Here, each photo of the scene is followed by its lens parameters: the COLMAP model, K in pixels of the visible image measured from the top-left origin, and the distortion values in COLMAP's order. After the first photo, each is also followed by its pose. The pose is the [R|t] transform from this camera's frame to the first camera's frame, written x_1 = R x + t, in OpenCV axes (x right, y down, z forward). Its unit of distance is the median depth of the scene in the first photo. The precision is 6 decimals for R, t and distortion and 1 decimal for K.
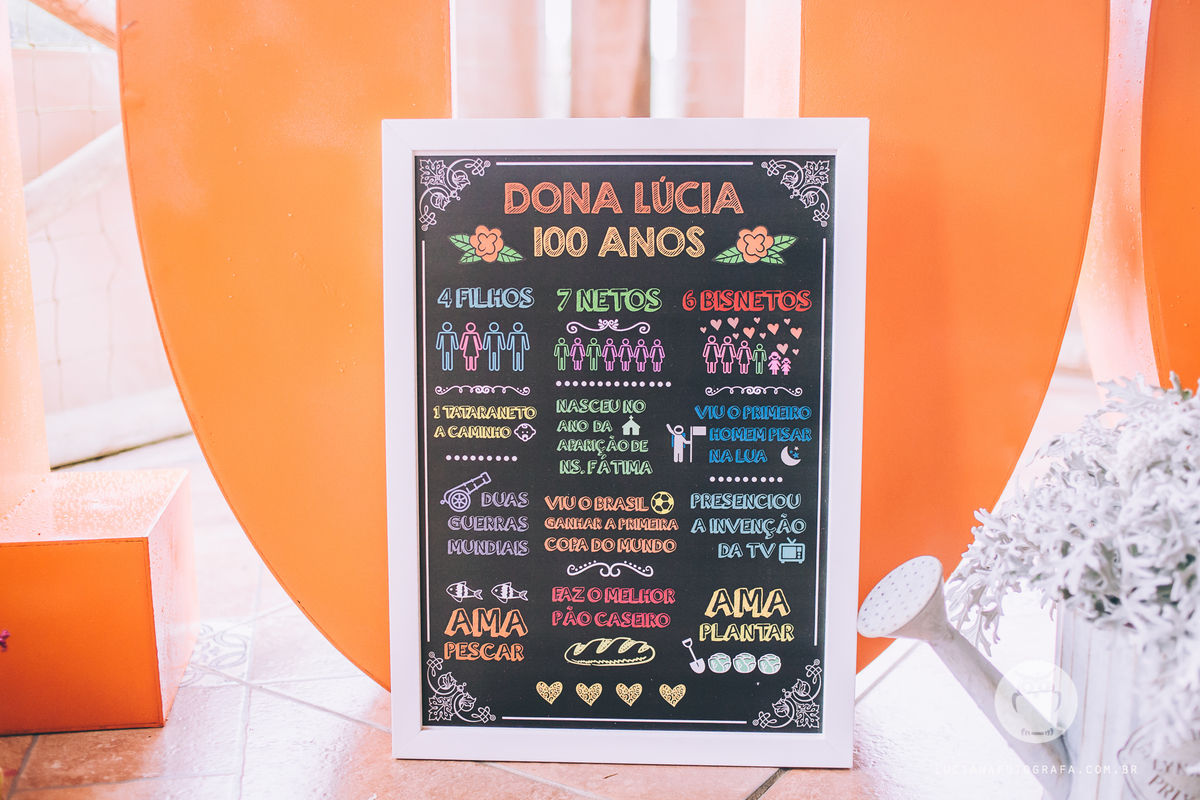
lens RADIAL K [[1357.7, 0, 599.7], [0, 1357.7, 405.2], [0, 0, 1]] dist [-0.060088, 0.000000]
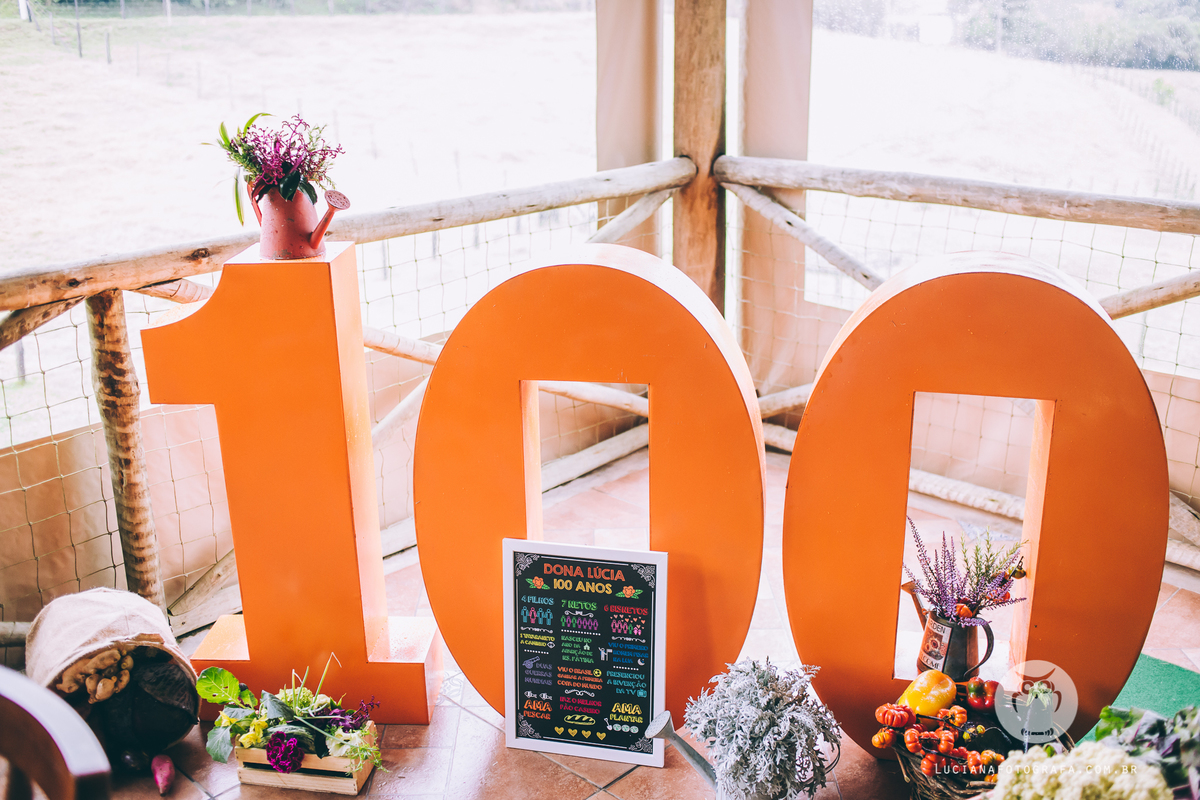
lens RADIAL K [[1357.7, 0, 601.2], [0, 1357.7, 398.1], [0, 0, 1]] dist [-0.060088, 0.000000]
pose [[0.980023, 0.051448, -0.192115, 0.573127], [-0.024753, 0.990004, 0.138849, -0.898096], [0.197339, -0.131320, 0.971500, -1.694435]]
